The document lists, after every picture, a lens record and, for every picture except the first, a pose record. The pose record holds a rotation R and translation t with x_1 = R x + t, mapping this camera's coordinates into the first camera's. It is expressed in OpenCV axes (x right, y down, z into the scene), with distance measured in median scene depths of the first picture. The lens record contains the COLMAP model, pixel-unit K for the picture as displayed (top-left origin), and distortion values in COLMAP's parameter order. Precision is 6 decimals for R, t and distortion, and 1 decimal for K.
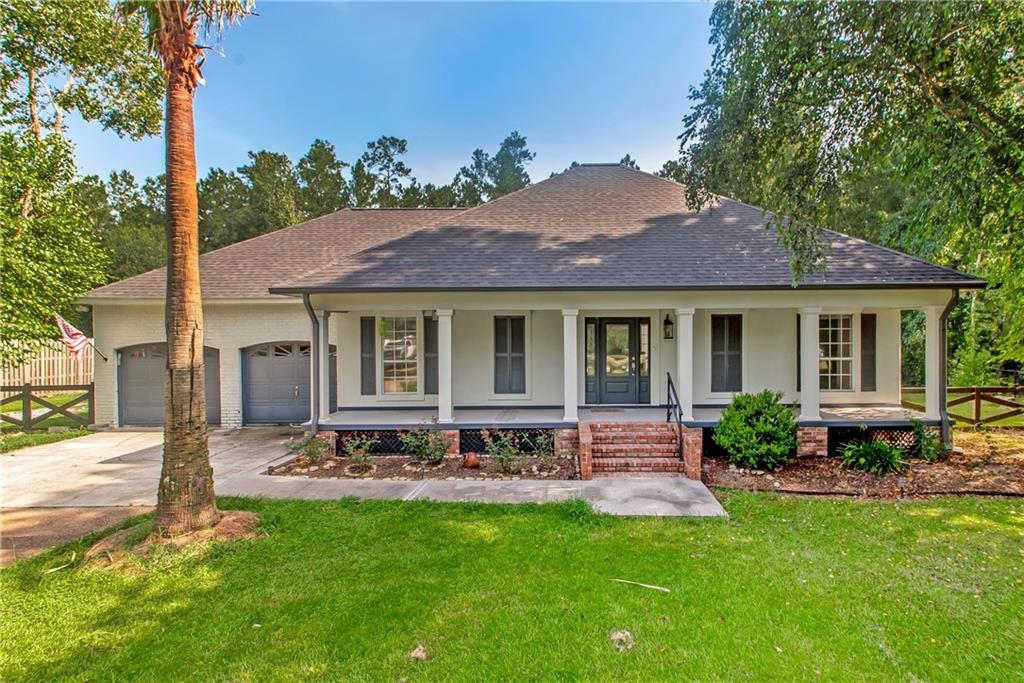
lens RADIAL K [[433.2, 0, 512.3], [0, 433.2, 341.1], [0, 0, 1]] dist [0.007960, -0.001723]
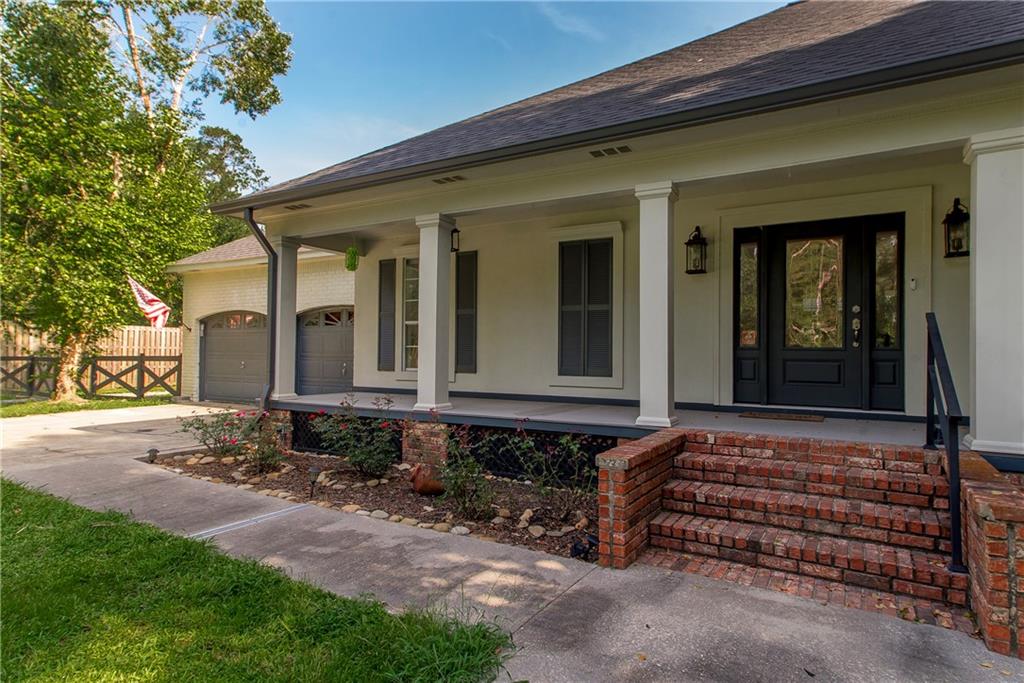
lens RADIAL K [[478.9, 0, 511.2], [0, 478.9, 342.6], [0, 0, 1]] dist [0.020008, 0.000530]
pose [[0.890530, -0.001569, -0.454923, 0.240424], [-0.008492, 0.999762, -0.020072, 0.112633], [0.454846, 0.021738, 0.890305, 0.490613]]
